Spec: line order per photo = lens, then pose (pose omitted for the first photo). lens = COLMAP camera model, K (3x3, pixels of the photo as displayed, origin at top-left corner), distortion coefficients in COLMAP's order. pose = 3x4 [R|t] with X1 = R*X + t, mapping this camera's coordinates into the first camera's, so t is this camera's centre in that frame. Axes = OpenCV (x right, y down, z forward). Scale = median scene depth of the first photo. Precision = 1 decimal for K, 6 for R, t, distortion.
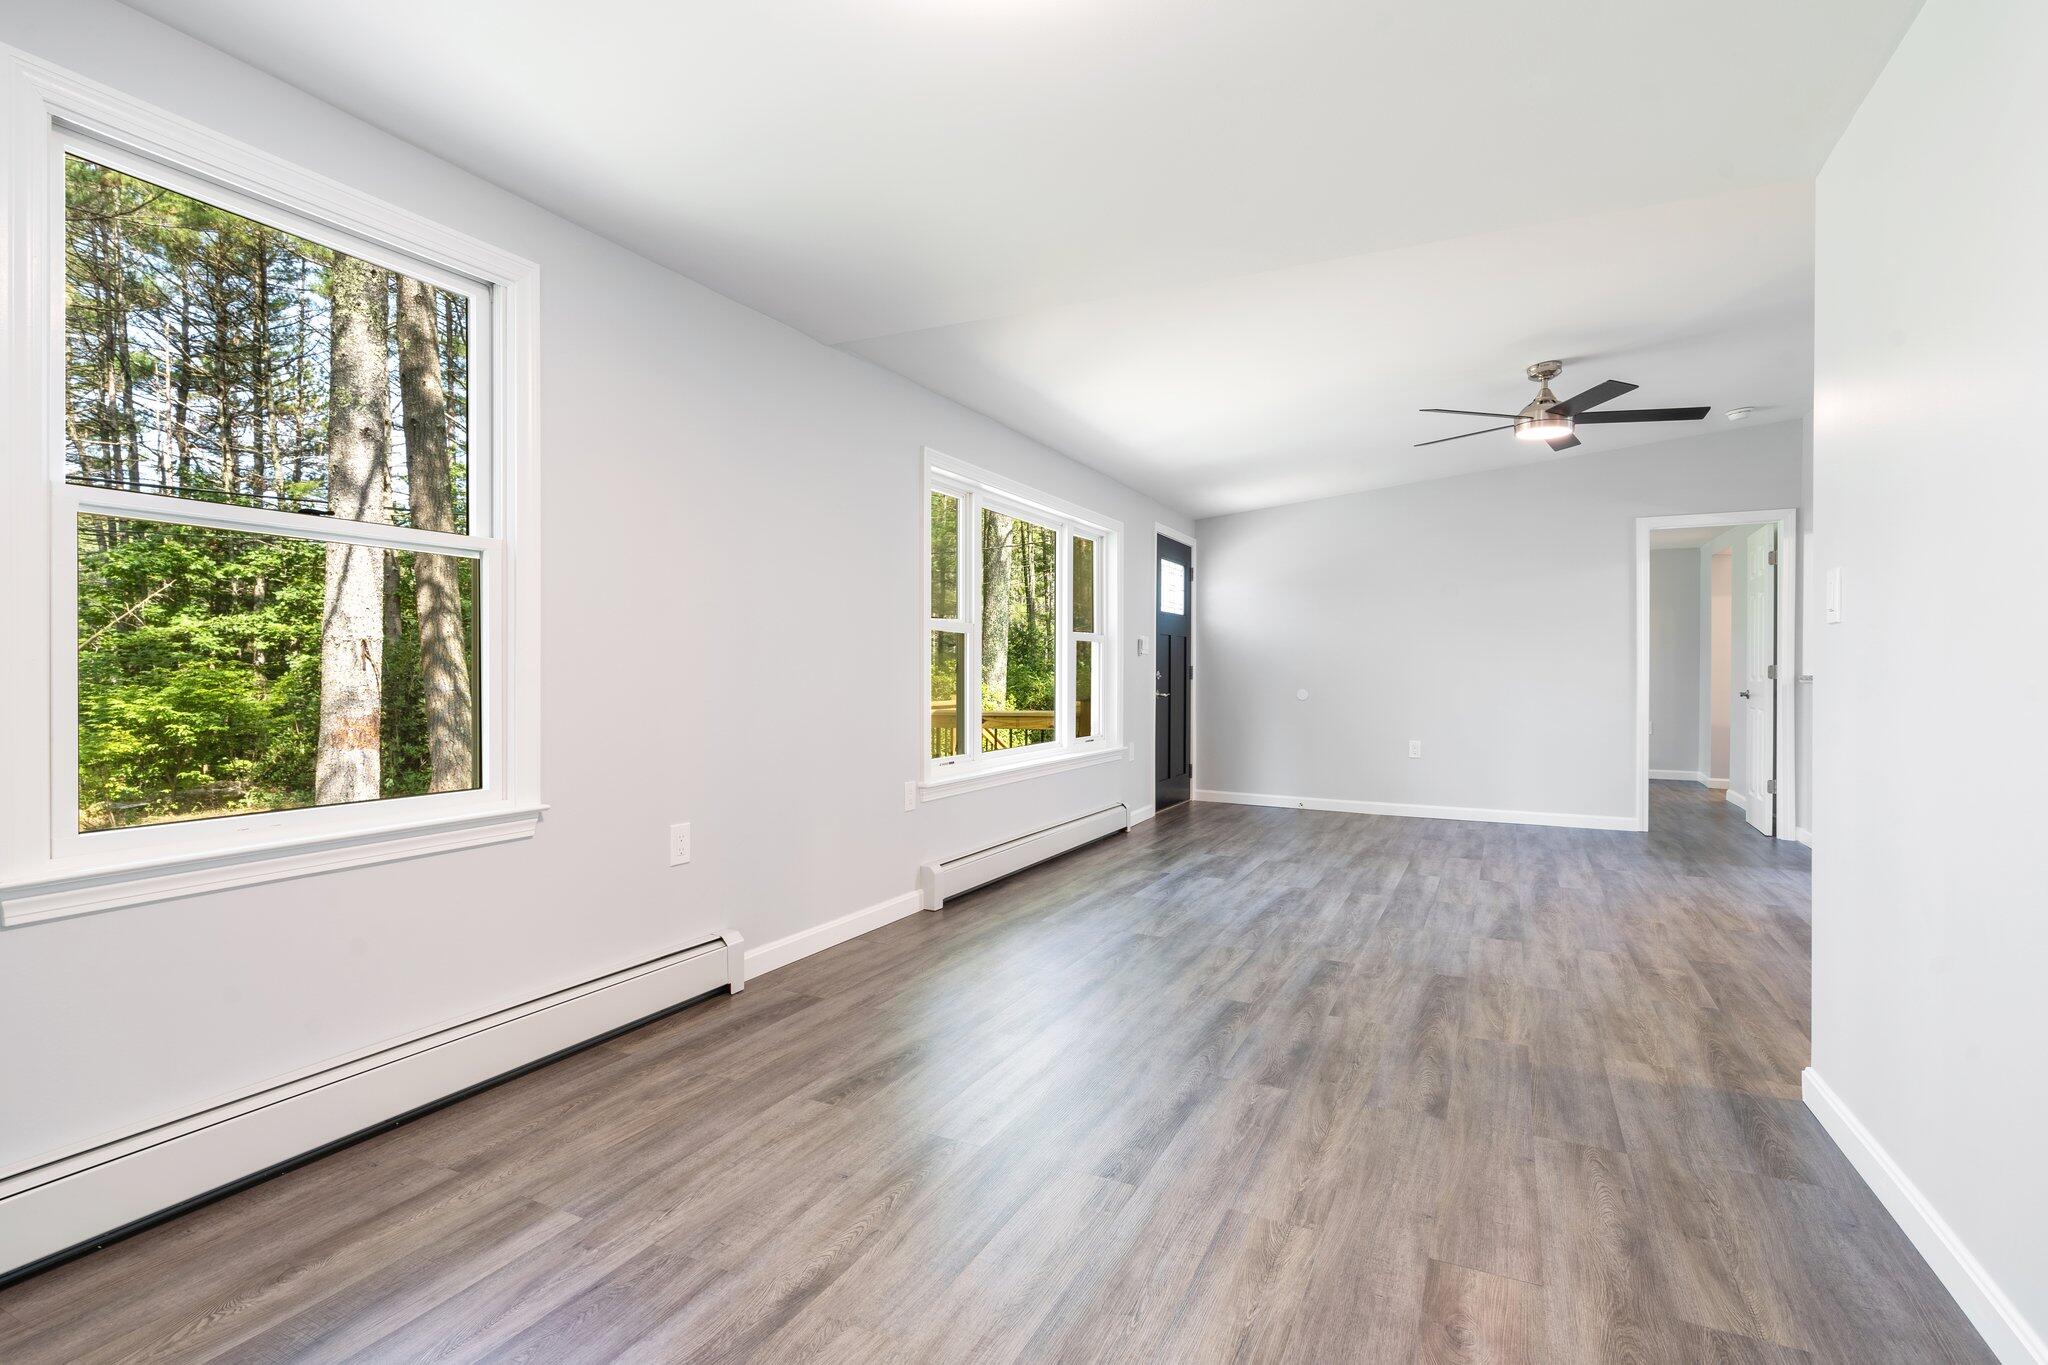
lens RADIAL K [[973.0, 0, 1024.0], [0, 973.0, 682.5], [0, 0, 1]] dist [-0.000385, 0.000267]
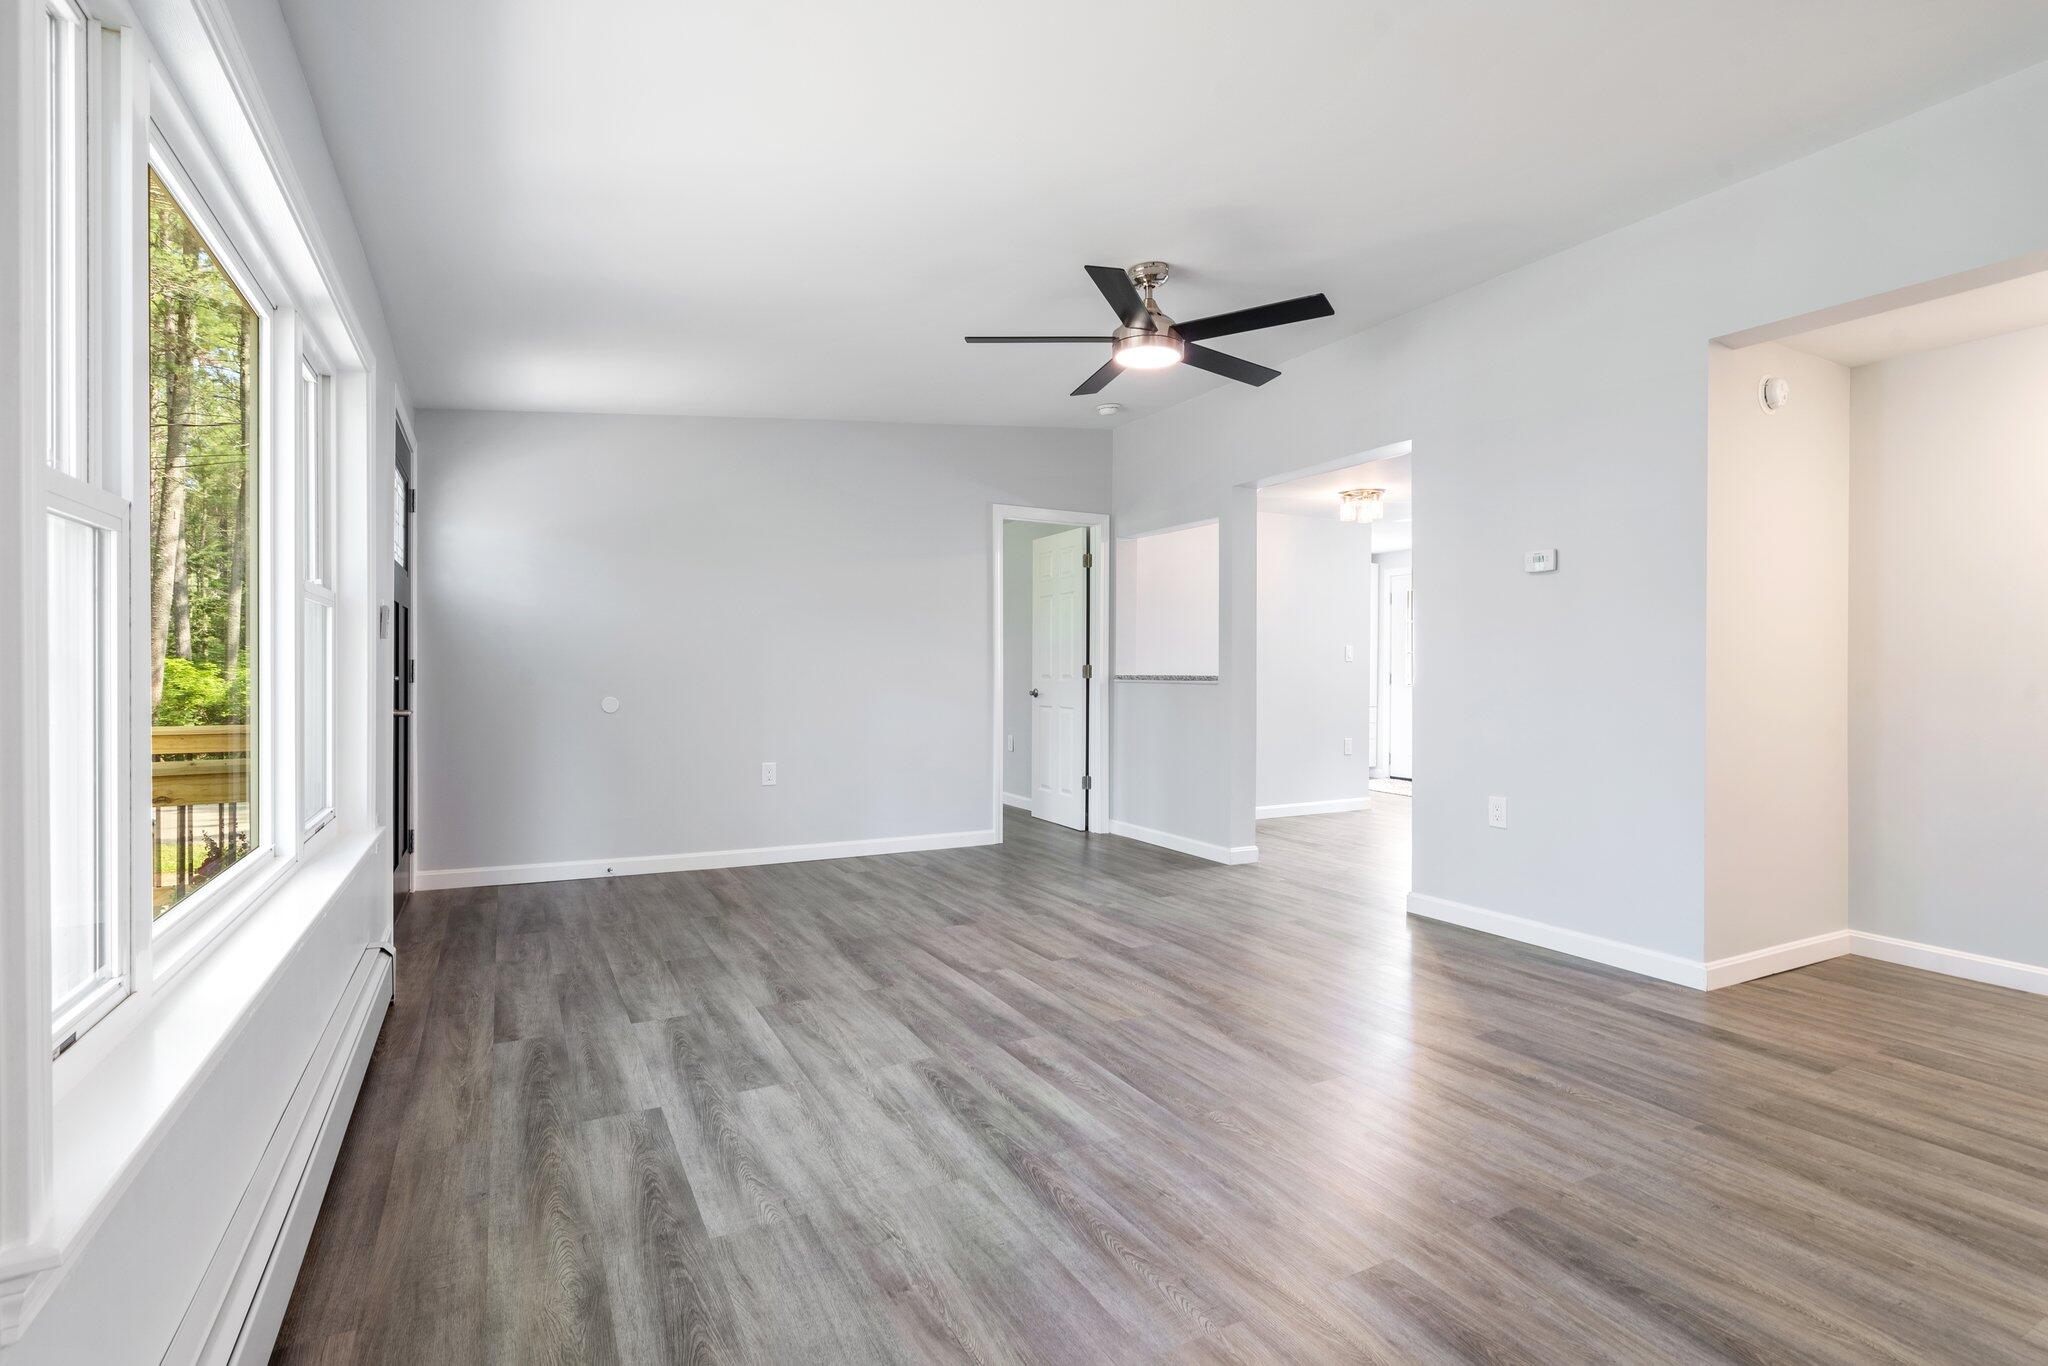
lens RADIAL K [[944.4, 0, 1012.2], [0, 944.4, 683.2], [0, 0, 1]] dist [0.000258, 0.000863]
pose [[0.581095, -0.009156, 0.813785, -0.127818], [0.004116, 0.999957, 0.008312, -0.010109], [-0.813826, -0.001481, 0.581107, 0.667539]]
